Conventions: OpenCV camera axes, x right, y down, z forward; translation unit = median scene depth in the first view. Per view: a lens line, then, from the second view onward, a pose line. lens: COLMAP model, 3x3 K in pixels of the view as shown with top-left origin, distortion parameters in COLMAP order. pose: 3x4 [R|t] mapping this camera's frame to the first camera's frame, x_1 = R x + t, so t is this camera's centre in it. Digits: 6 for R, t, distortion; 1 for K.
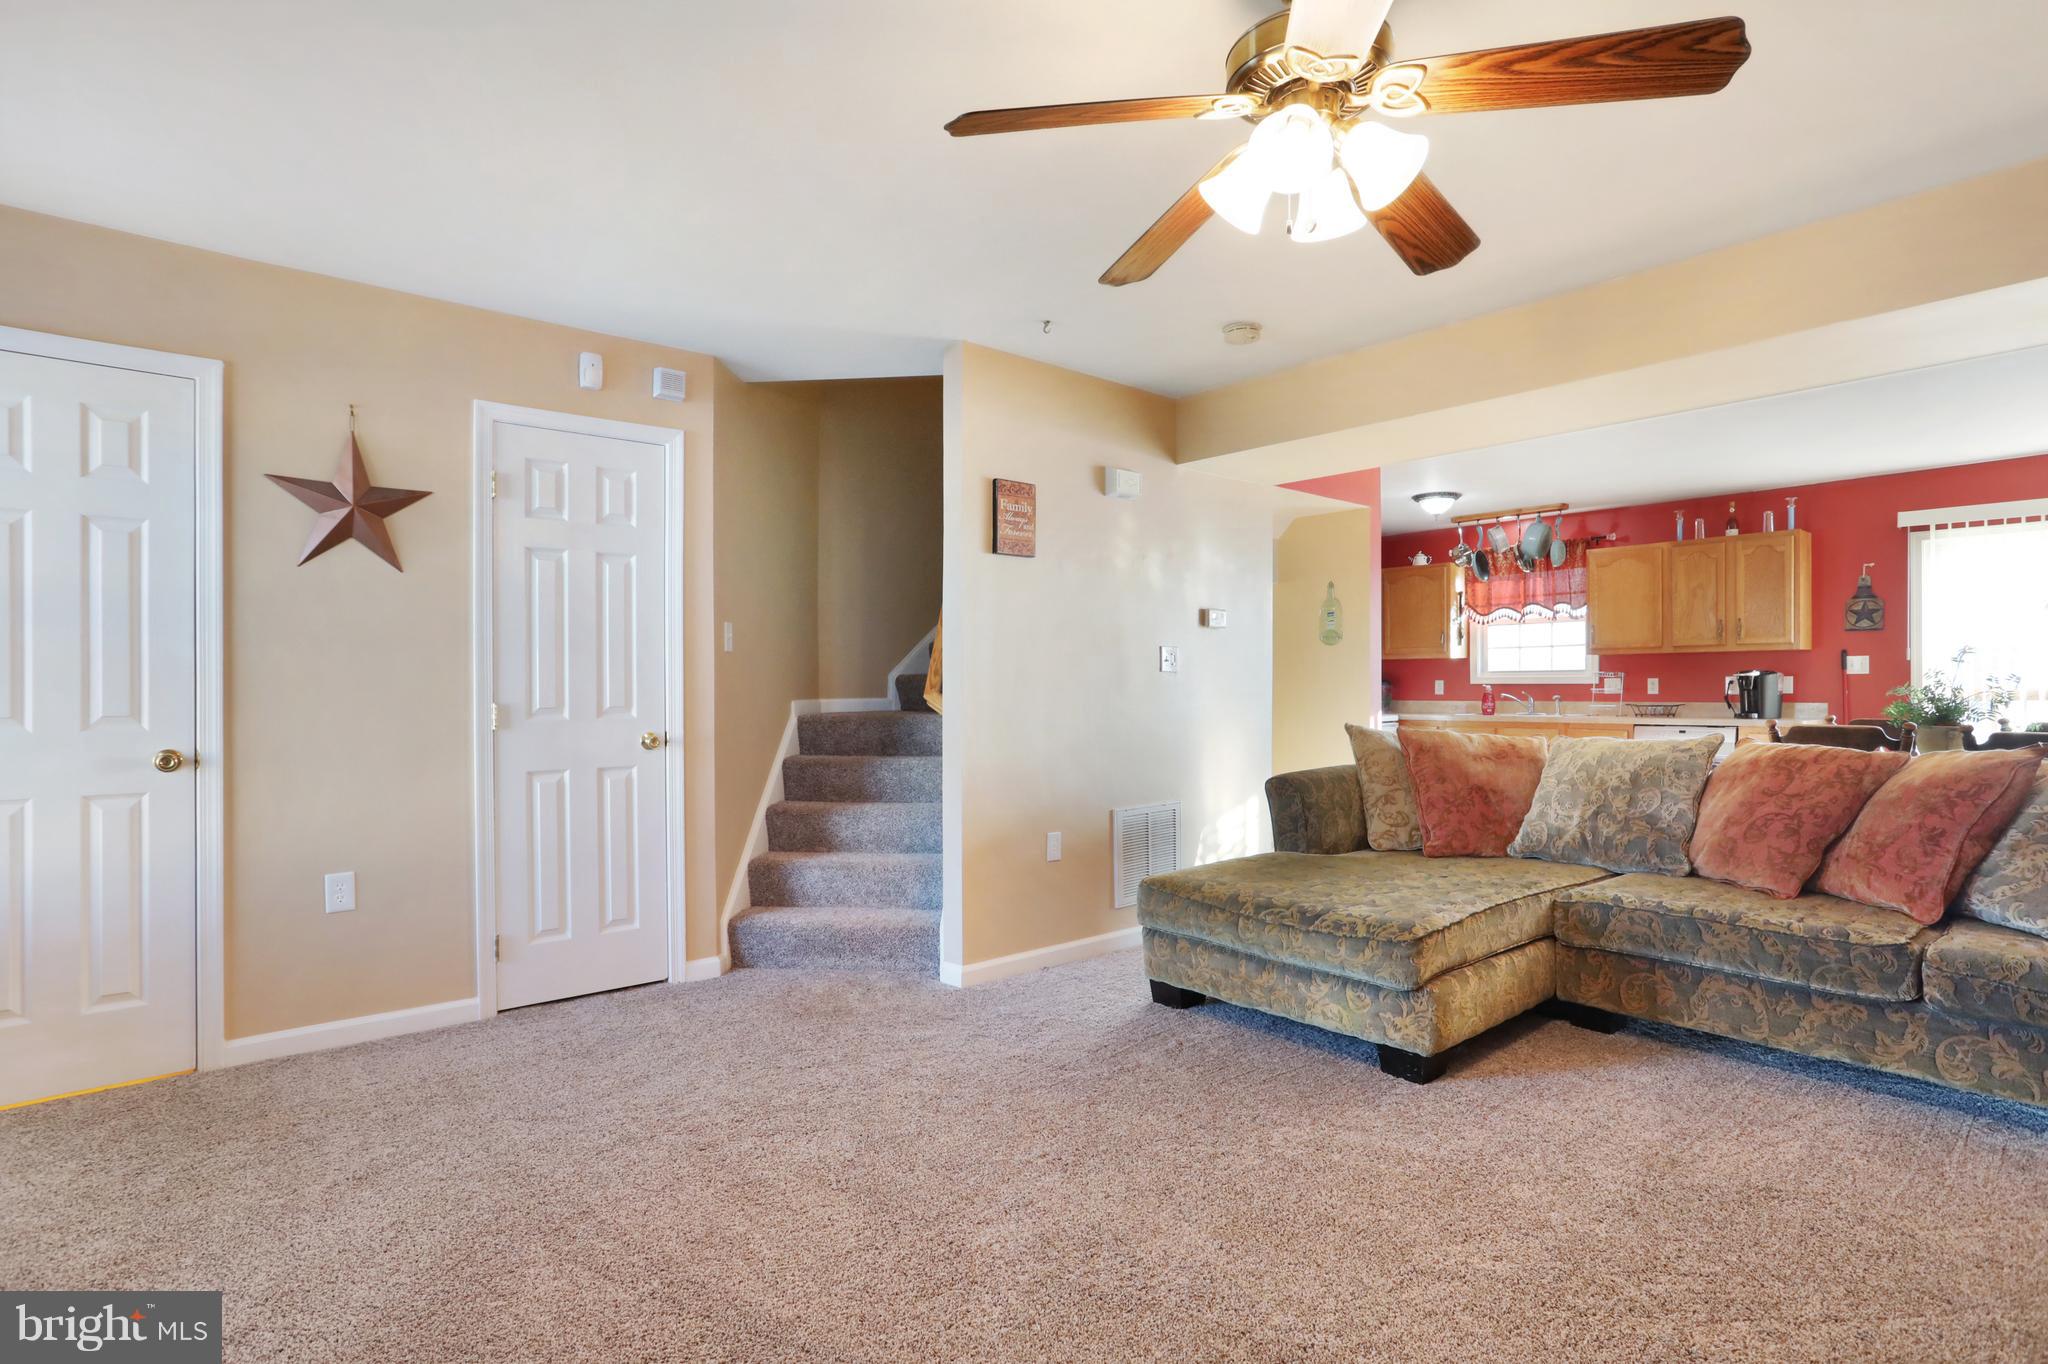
lens RADIAL K [[1032.4, 0, 1032.2], [0, 1032.4, 699.6], [0, 0, 1]] dist [-0.016809, 0.004682]
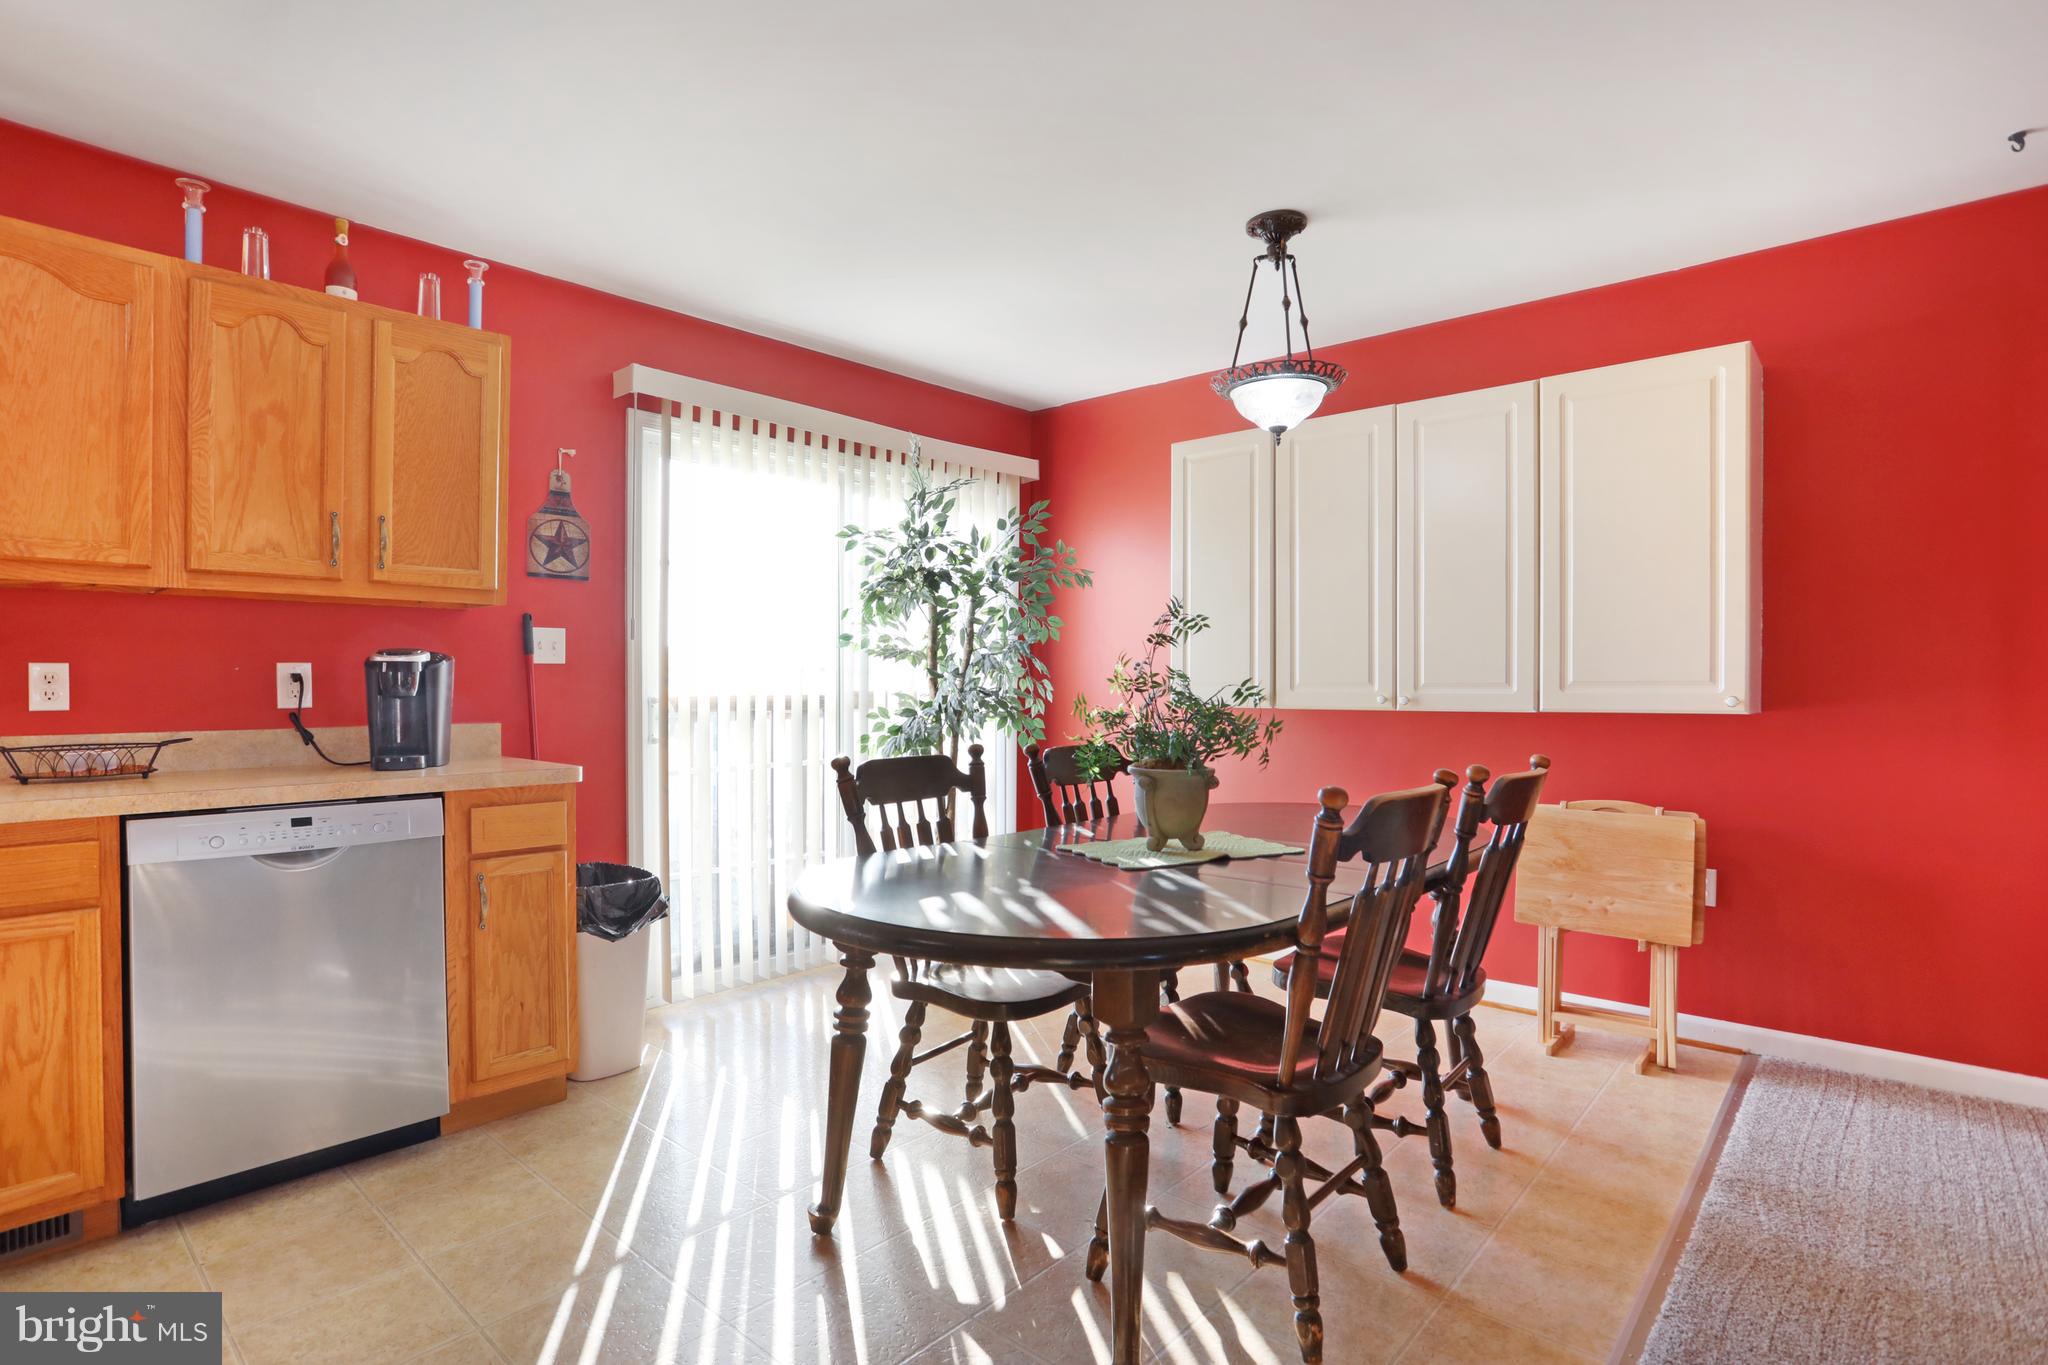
lens RADIAL K [[1032.4, 0, 1015.6], [0, 1032.4, 685.2], [0, 0, 1]] dist [-0.016809, 0.004682]
pose [[-0.121618, 0.001151, 0.992576, 0.243431], [0.010117, 0.999949, 0.000080, -0.010656], [-0.992525, 0.010052, -0.121623, 0.732912]]
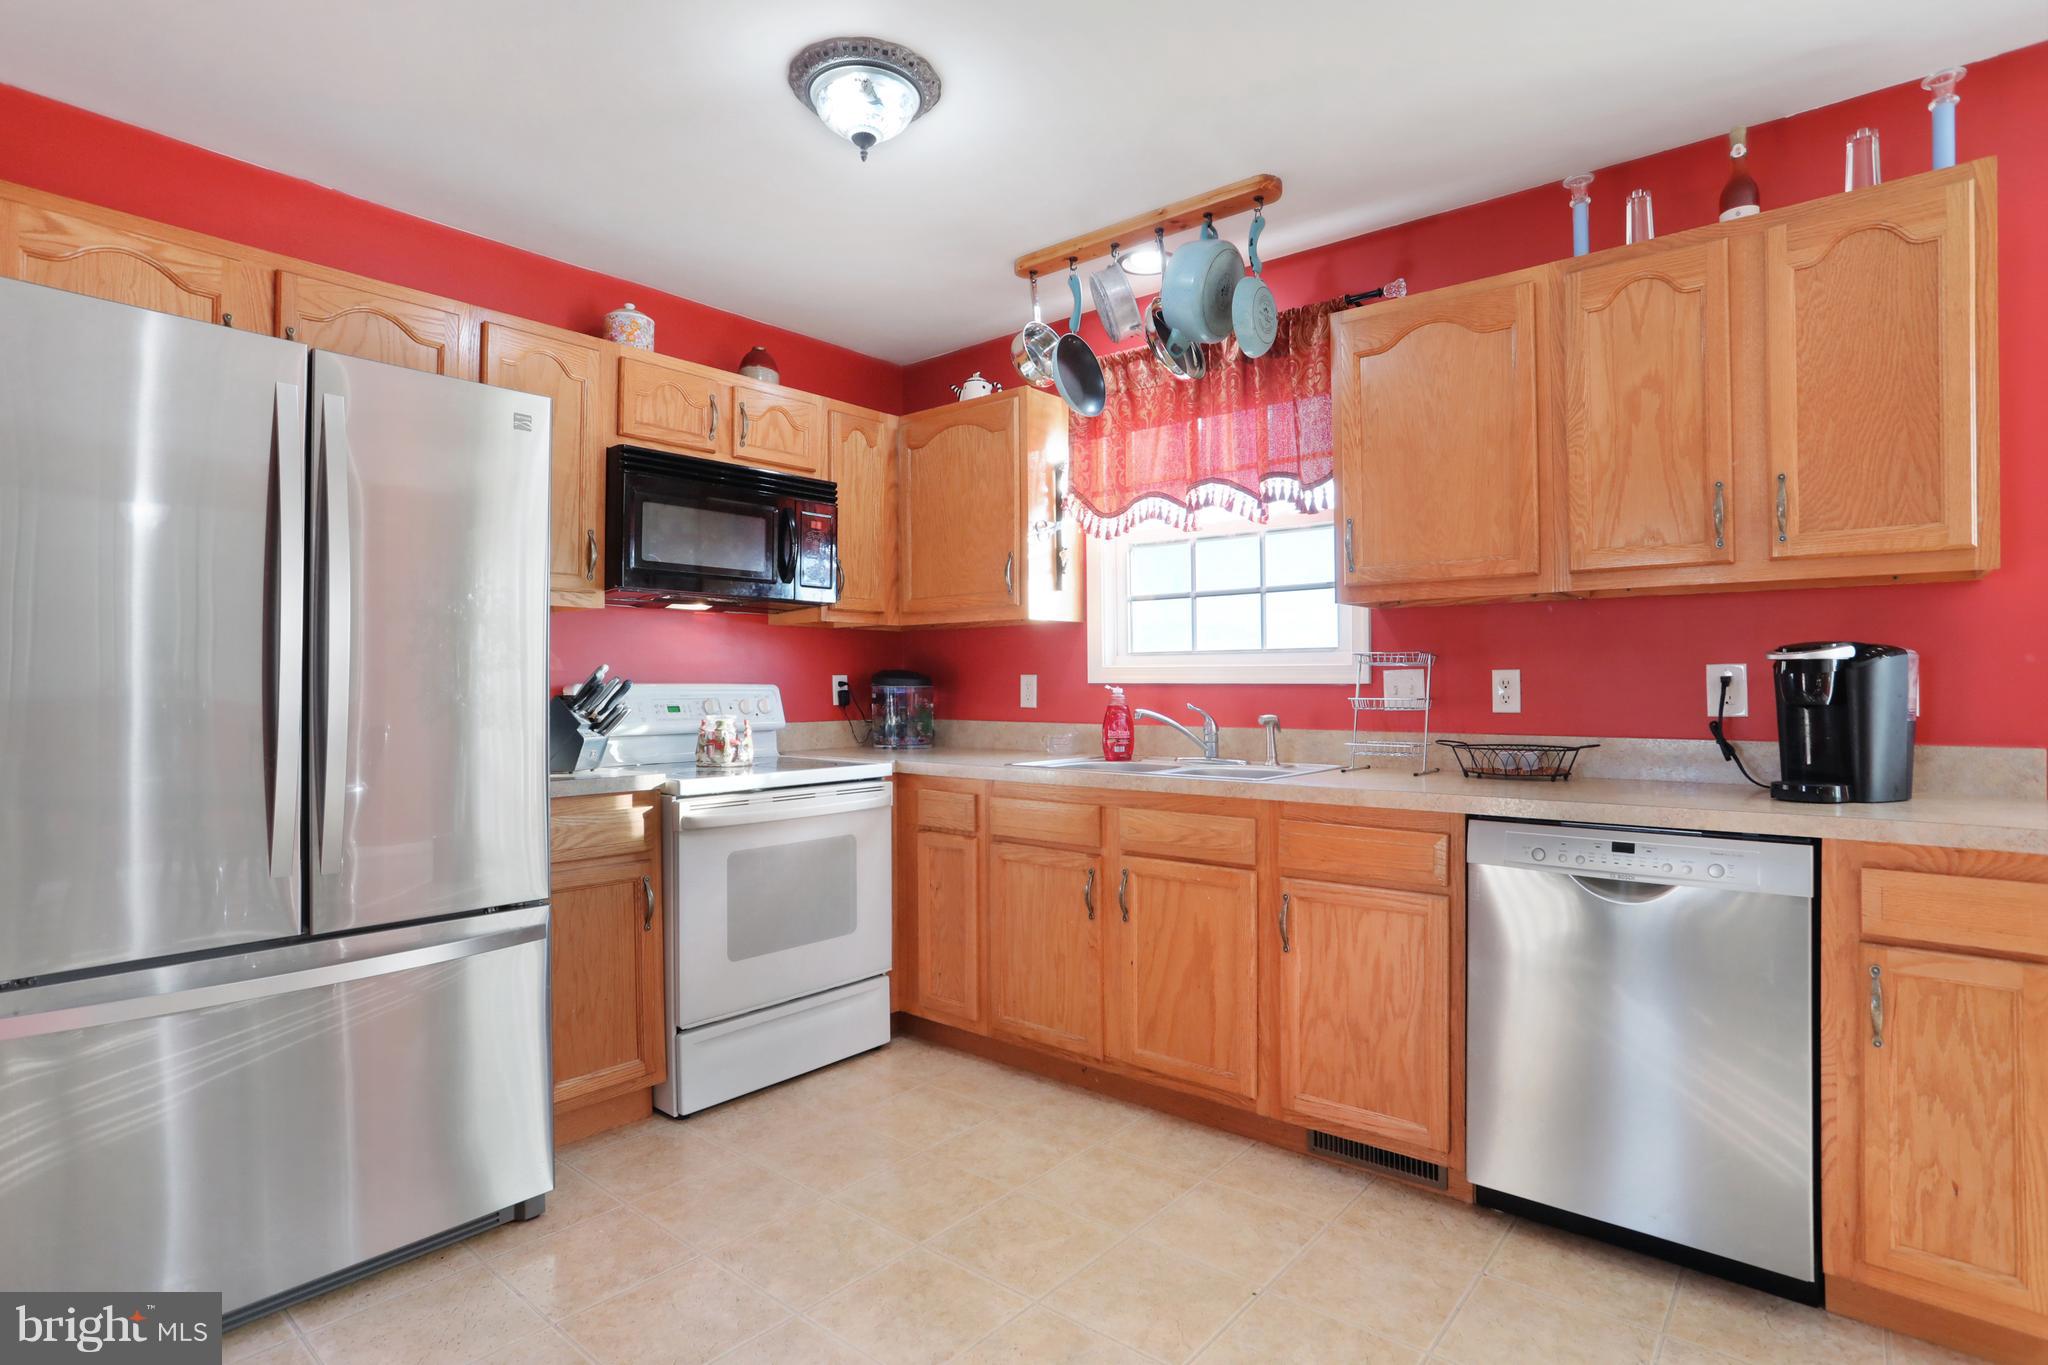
lens RADIAL K [[1032.4, 0, 1039.3], [0, 1032.4, 679.5], [0, 0, 1]] dist [-0.016809, 0.004682]
pose [[0.985582, -0.000704, 0.169200, 0.379461], [0.003200, 0.999890, -0.014483, -0.012494], [-0.169171, 0.014815, 0.985475, 0.667611]]
